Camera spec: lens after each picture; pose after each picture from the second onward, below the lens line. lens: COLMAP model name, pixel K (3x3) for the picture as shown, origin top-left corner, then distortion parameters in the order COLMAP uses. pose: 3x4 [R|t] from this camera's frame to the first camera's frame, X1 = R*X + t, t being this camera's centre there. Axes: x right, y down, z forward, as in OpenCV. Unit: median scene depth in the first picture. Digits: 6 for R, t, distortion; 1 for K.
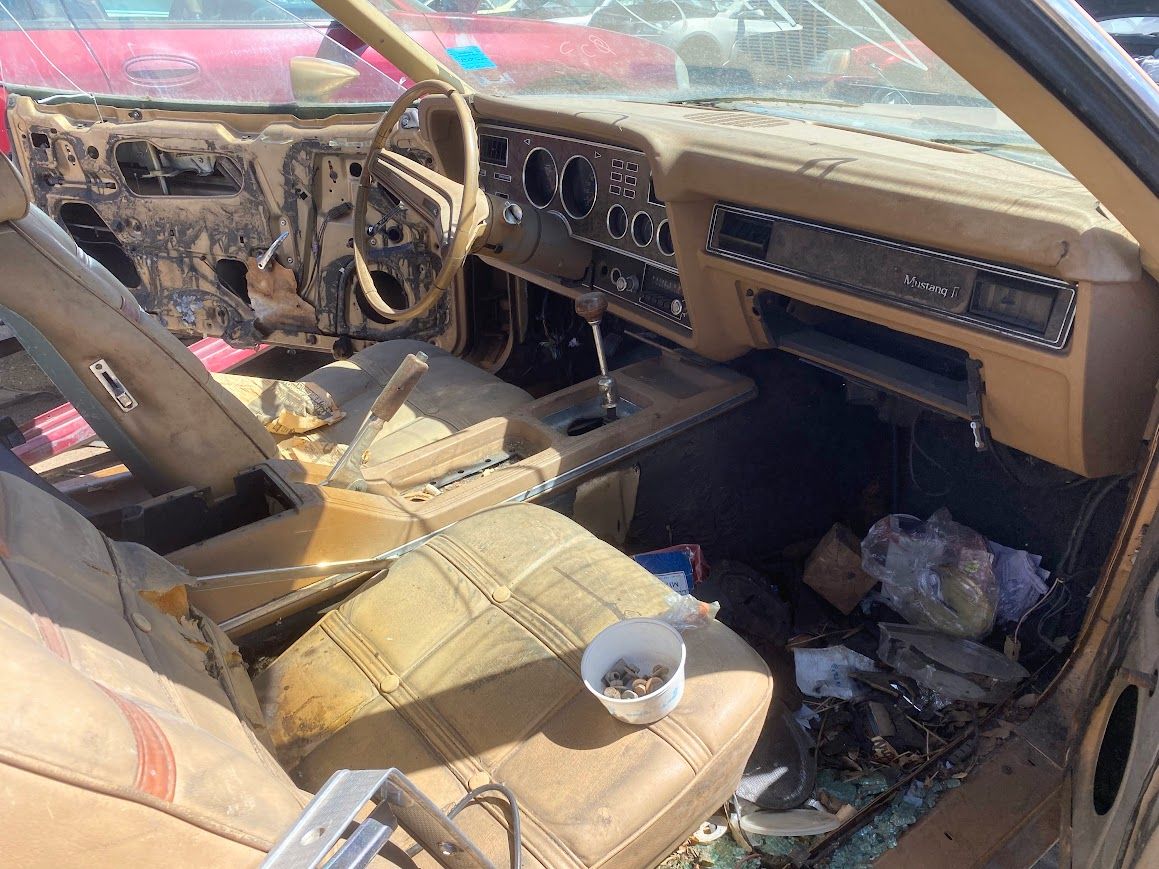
lens RADIAL K [[889.7, 0, 578.8], [0, 889.7, 431.9], [0, 0, 1]] dist [0.014550, -0.008278]
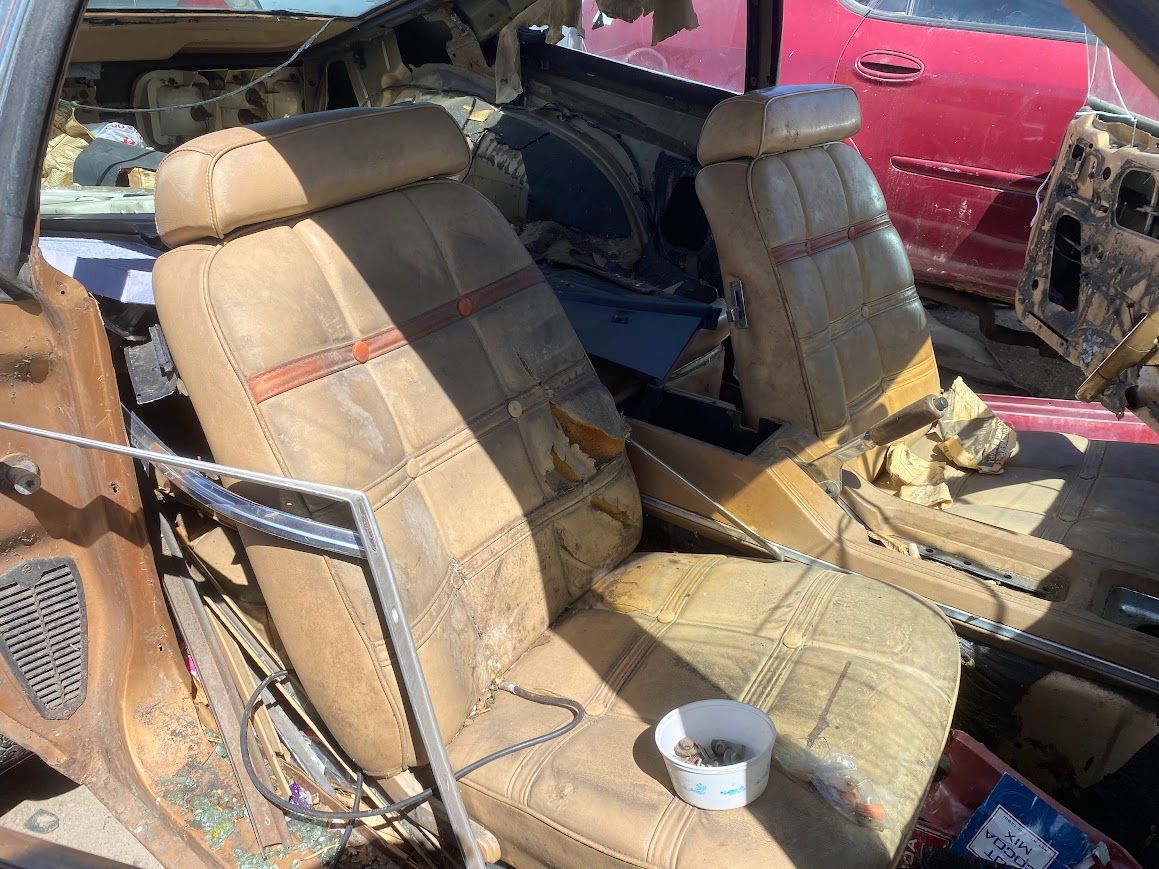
lens RADIAL K [[889.7, 0, 578.9], [0, 889.7, 439.2], [0, 0, 1]] dist [0.014550, -0.008278]
pose [[0.277616, 0.468029, -0.838974, 0.362644], [-0.492396, 0.819192, 0.294060, -0.102969], [0.824909, 0.331472, 0.457877, 0.222431]]
